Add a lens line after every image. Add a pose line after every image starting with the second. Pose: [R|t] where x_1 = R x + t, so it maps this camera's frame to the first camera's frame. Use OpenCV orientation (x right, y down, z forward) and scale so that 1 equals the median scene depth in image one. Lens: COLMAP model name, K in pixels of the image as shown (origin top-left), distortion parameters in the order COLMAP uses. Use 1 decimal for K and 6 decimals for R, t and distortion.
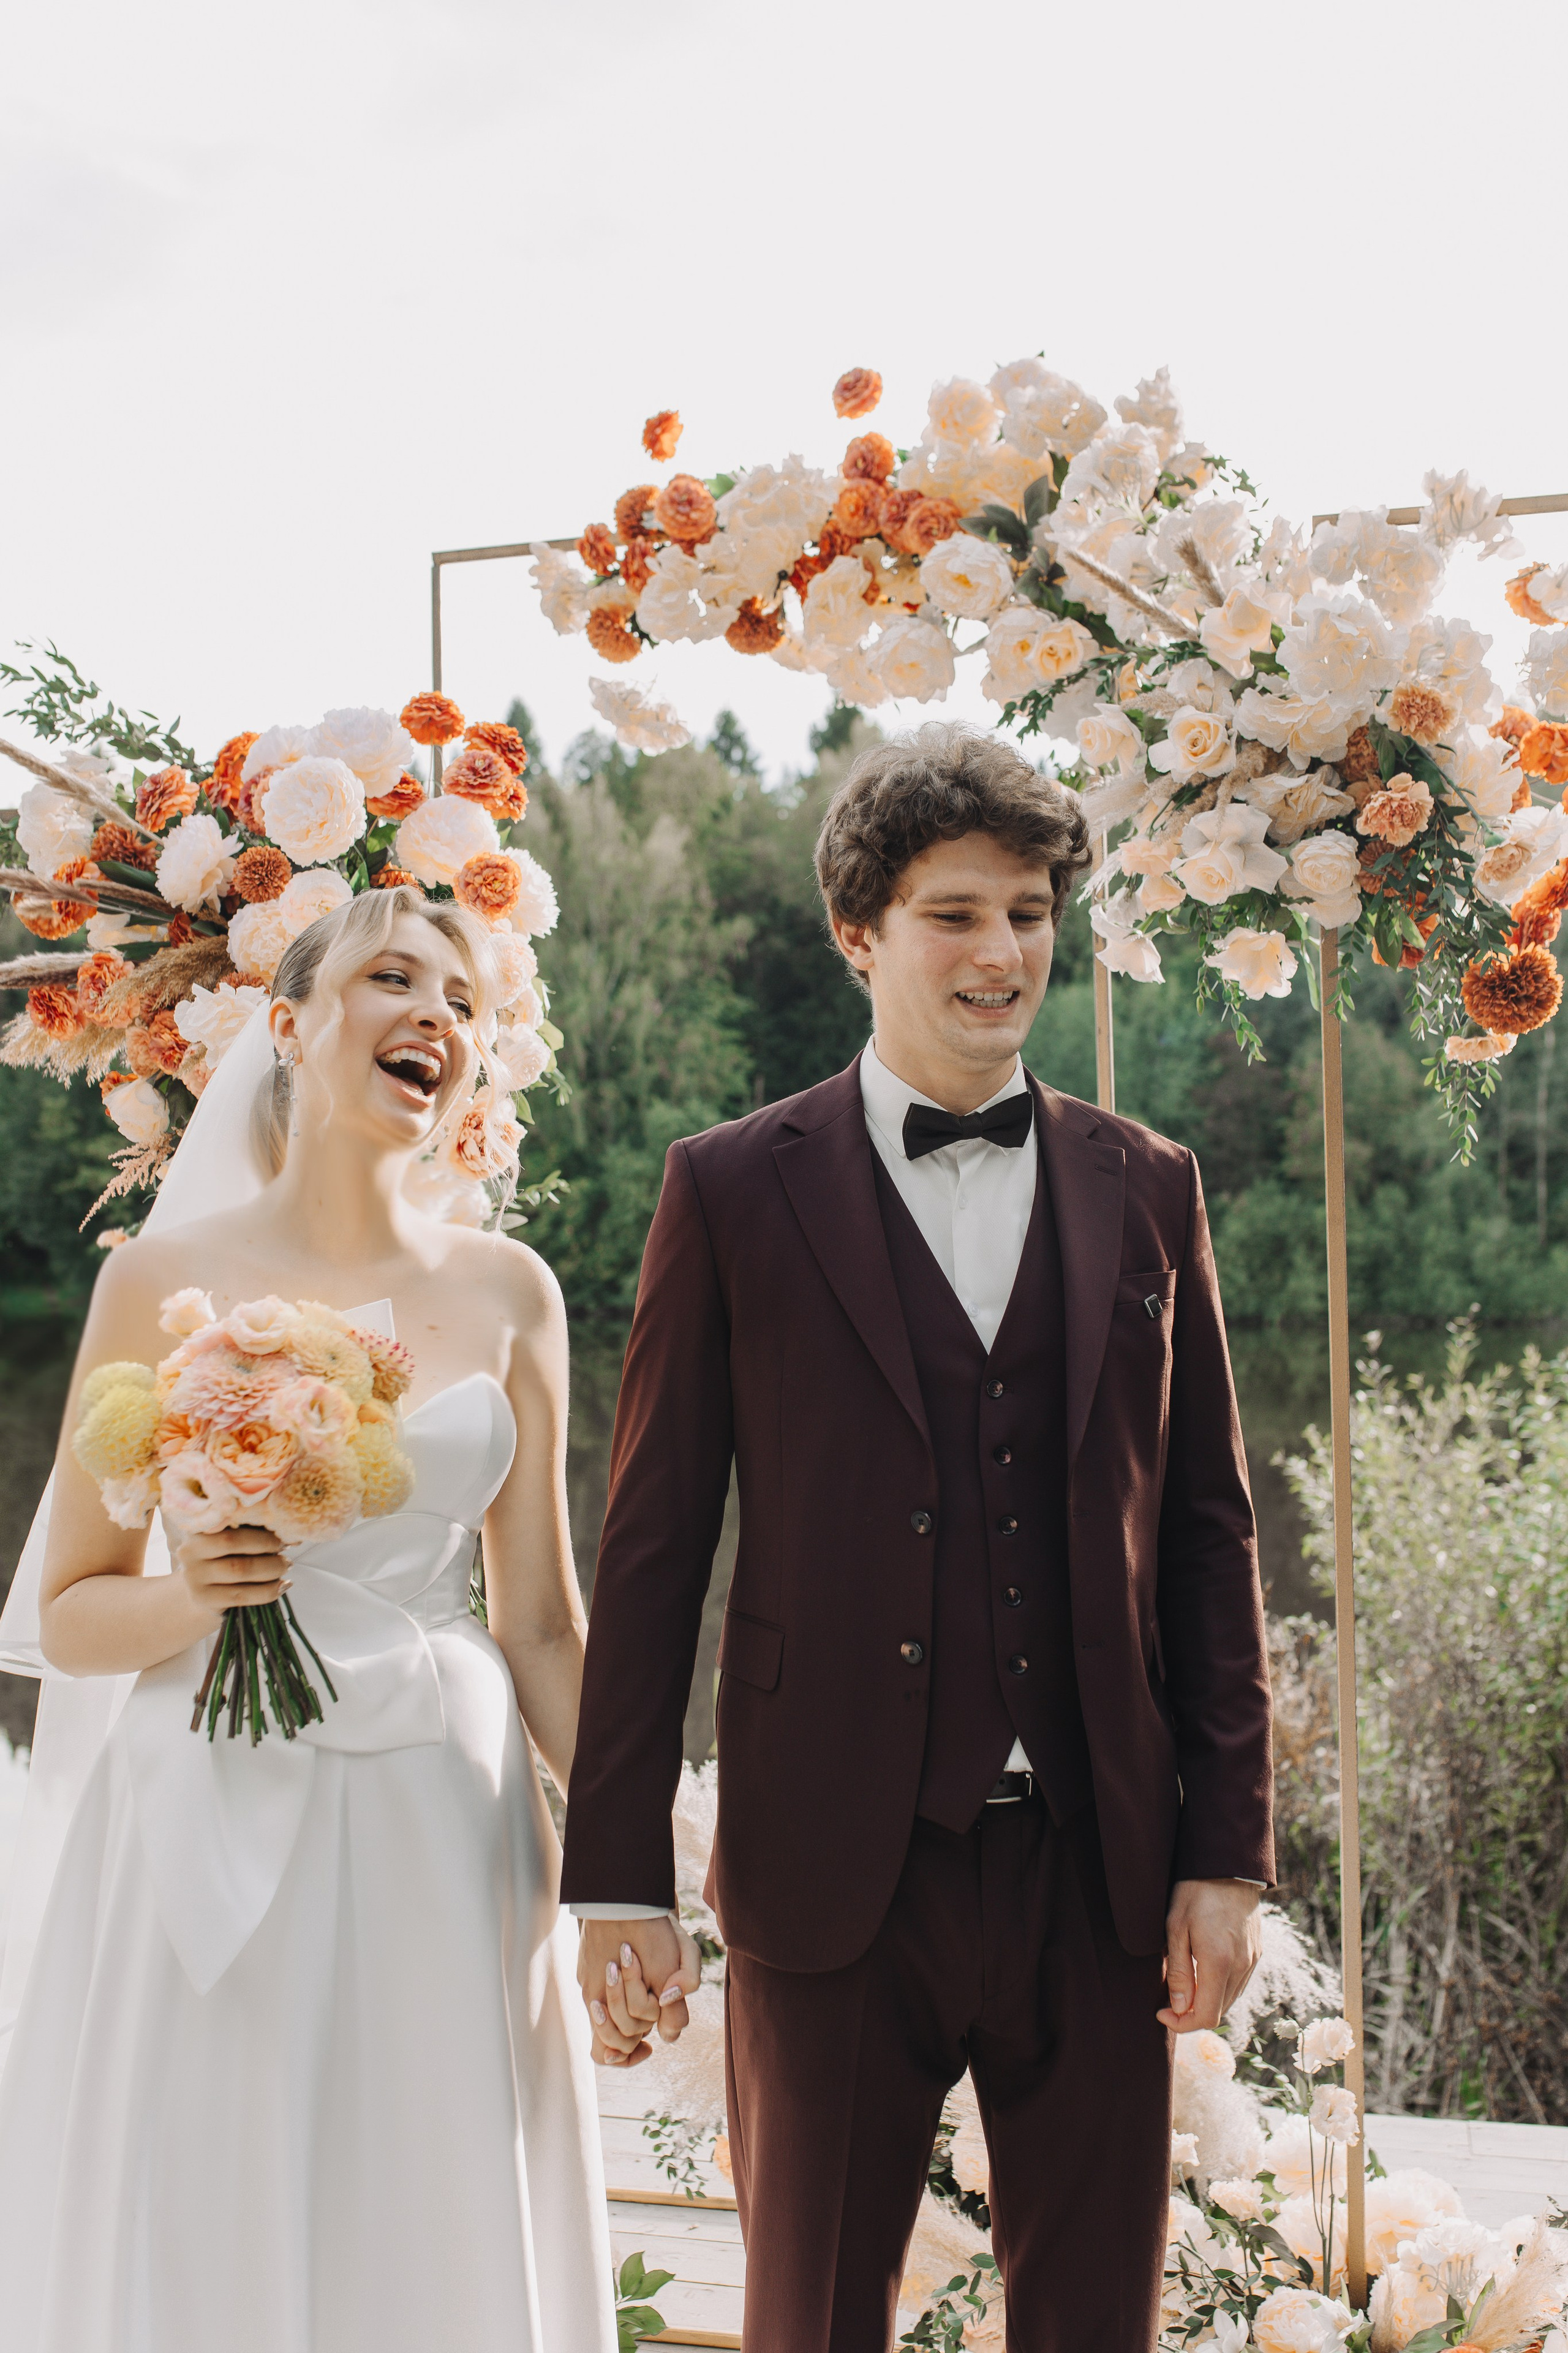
lens RADIAL K [[2284.2, 0, 794.1], [0, 2284.2, 1233.5], [0, 0, 1]] dist [-0.000623, -0.000377]
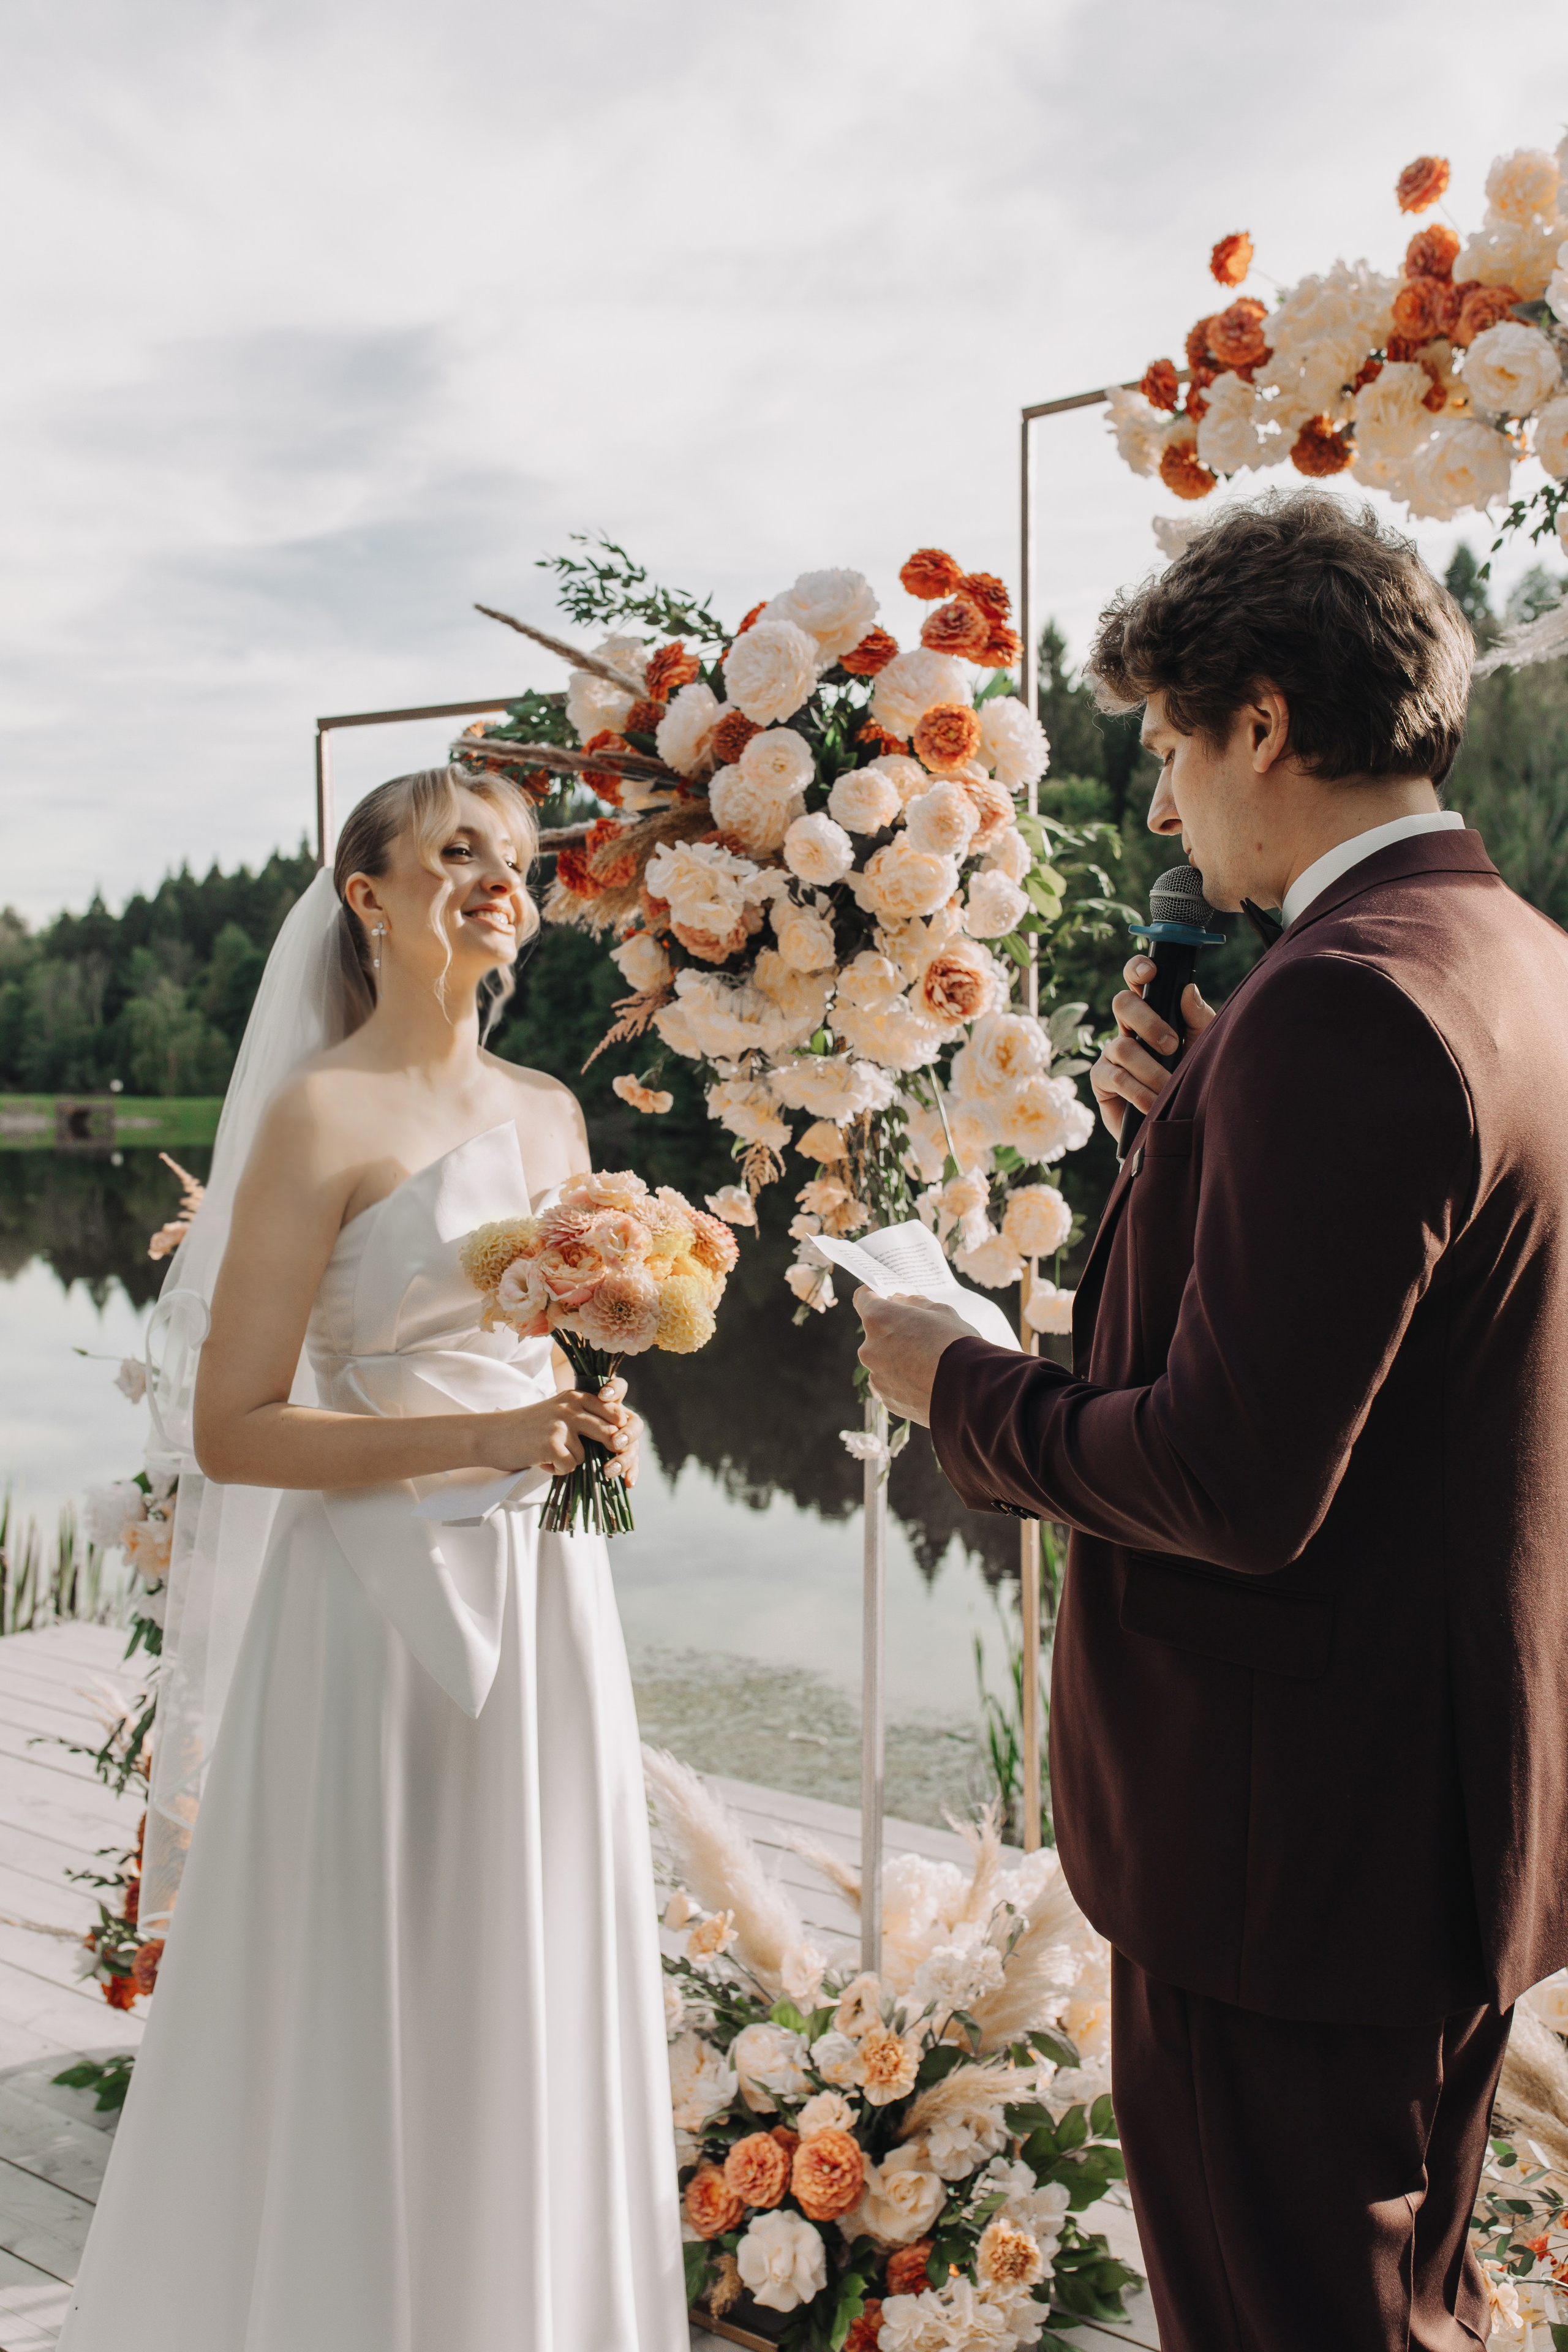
lens RADIAL K [[2207.9, 0, 779.4], [0, 2207.9, 1151.0], [0, 0, 1]] dist [-0.006071, 0.005321]
pose [[0.914706, 0.018577, -0.403694, 0.181715], [-0.006123, 0.999465, 0.032119, 0.001174], [0.404075, -0.026908, 0.914330, 0.063348]]
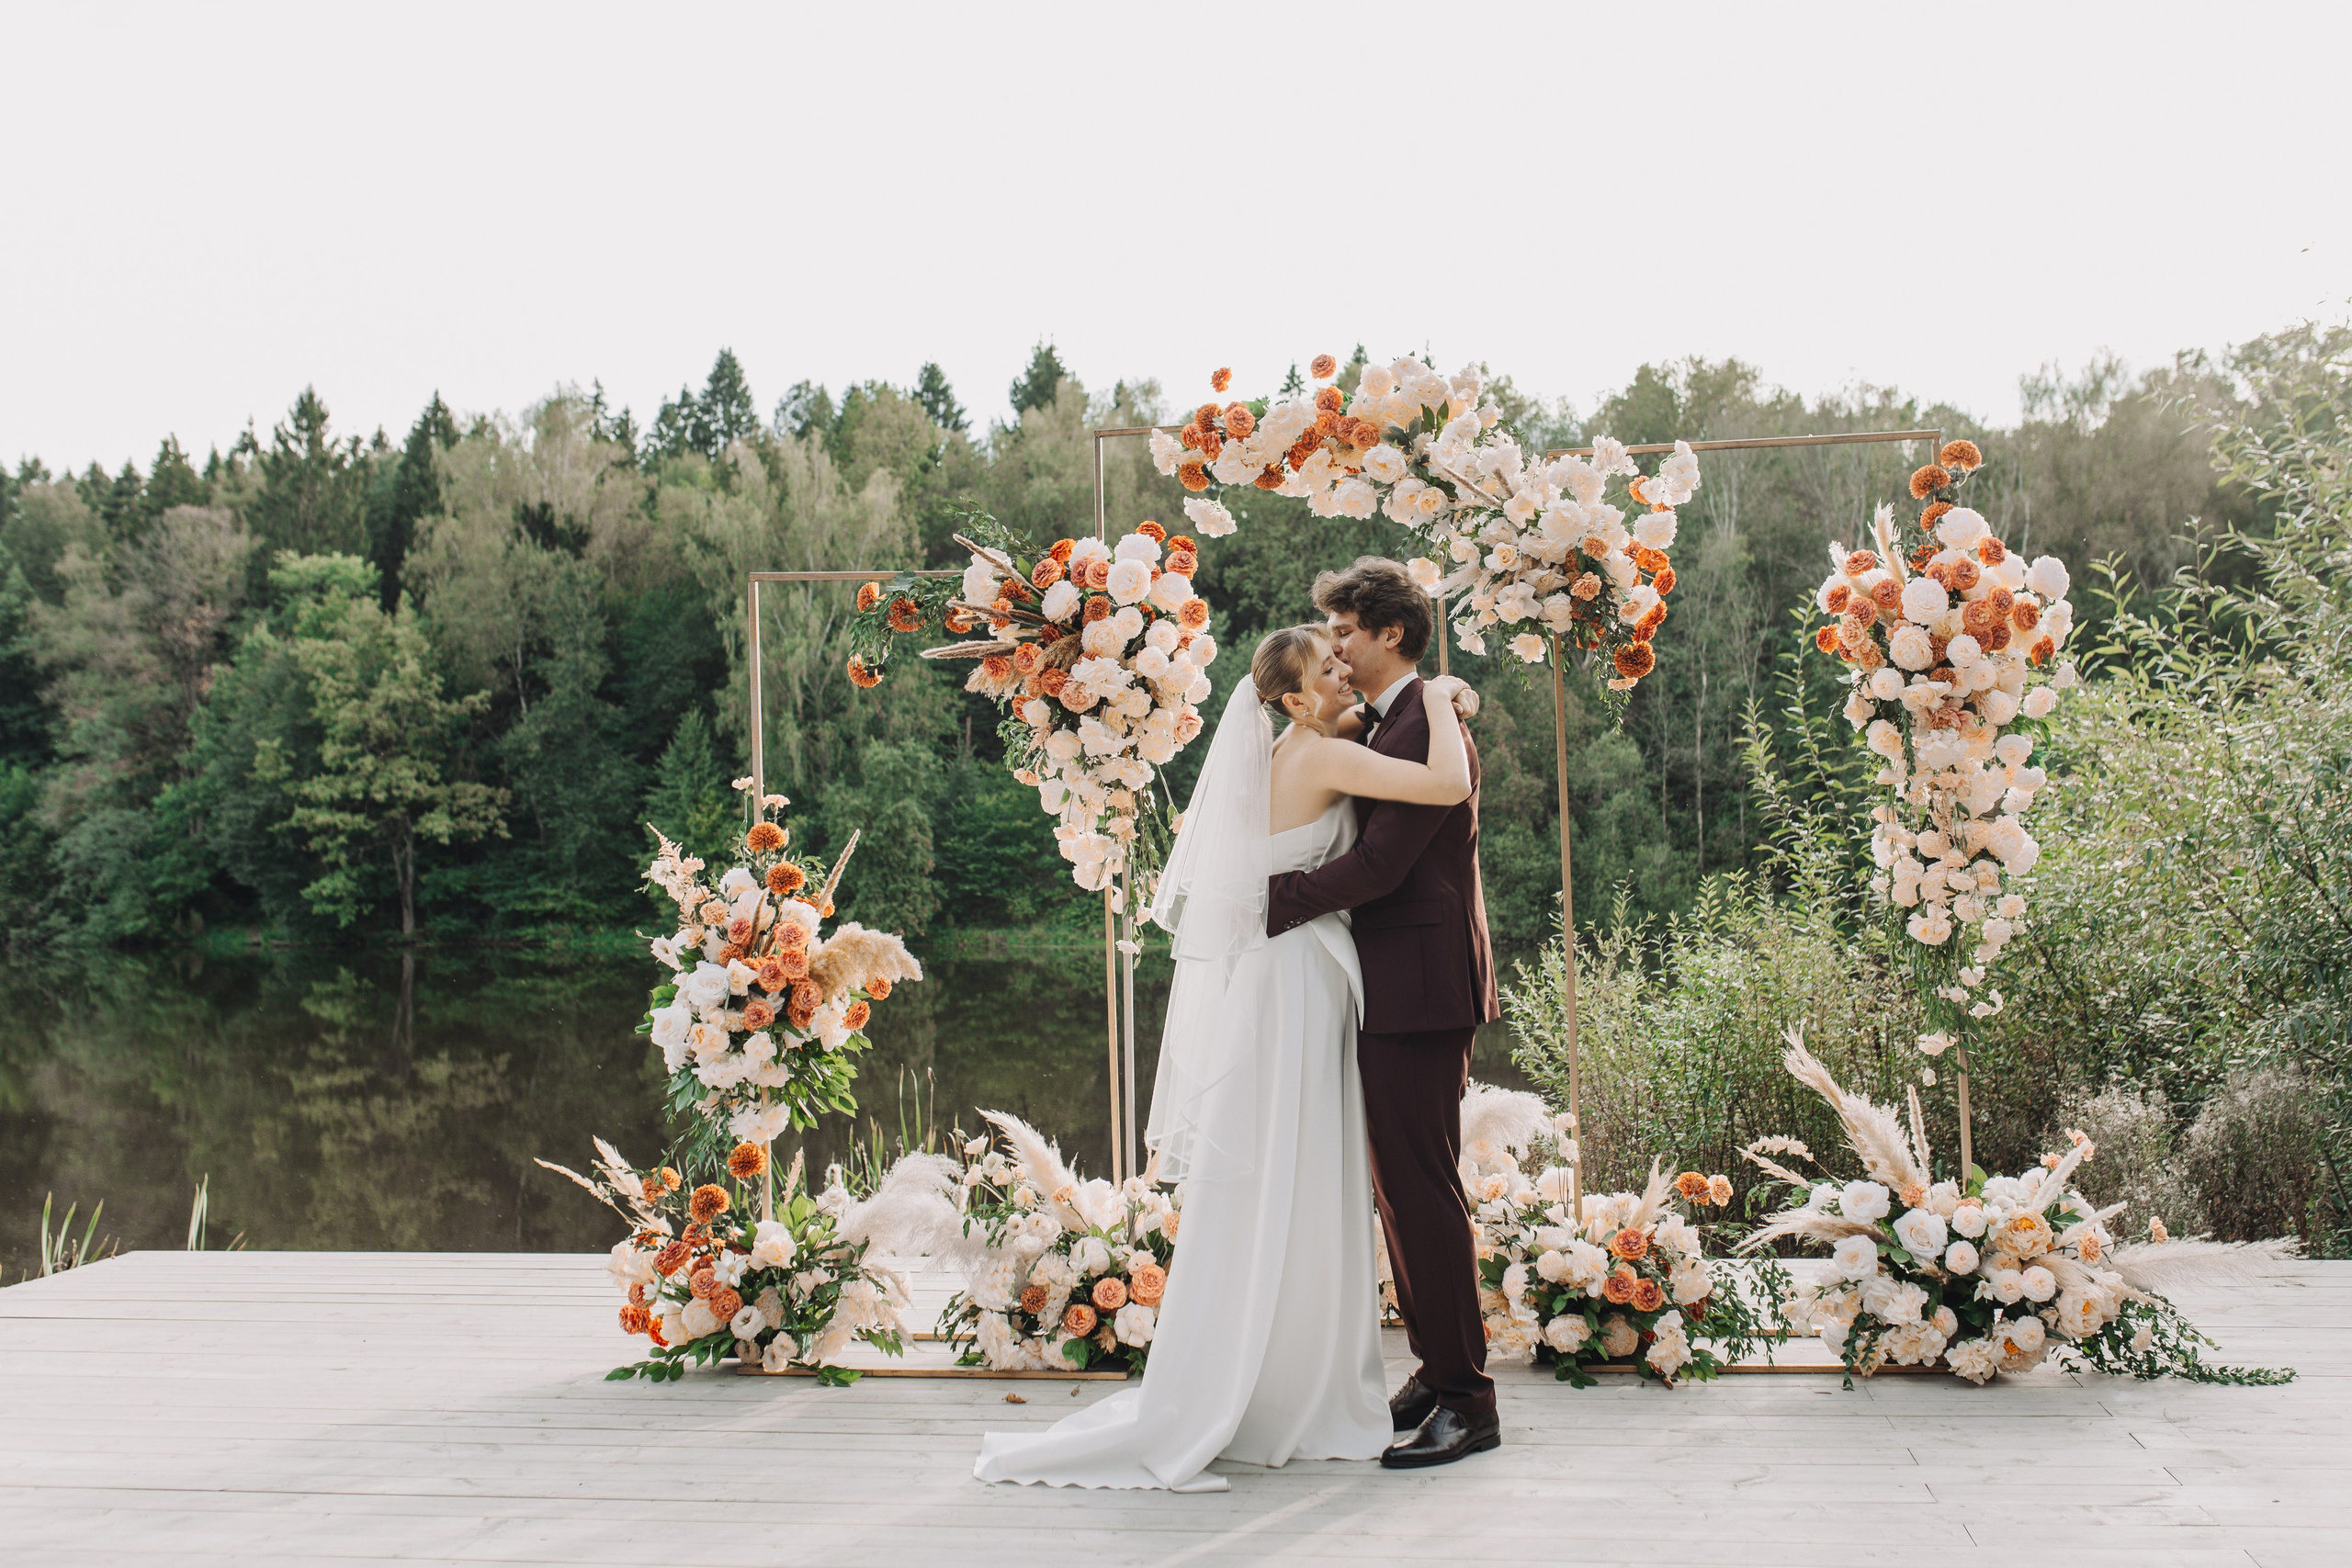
lens RADIAL K [[2185.8, 0, 1232.8], [0, 2185.8, 774.1], [0, 0, 1]] dist [-0.004877, 0.004959]
pose [[0.994403, -0.005206, 0.105526, -0.299948], [0.009641, 0.999090, -0.041559, 0.090250], [-0.105213, 0.042343, 0.993548, -1.060046]]
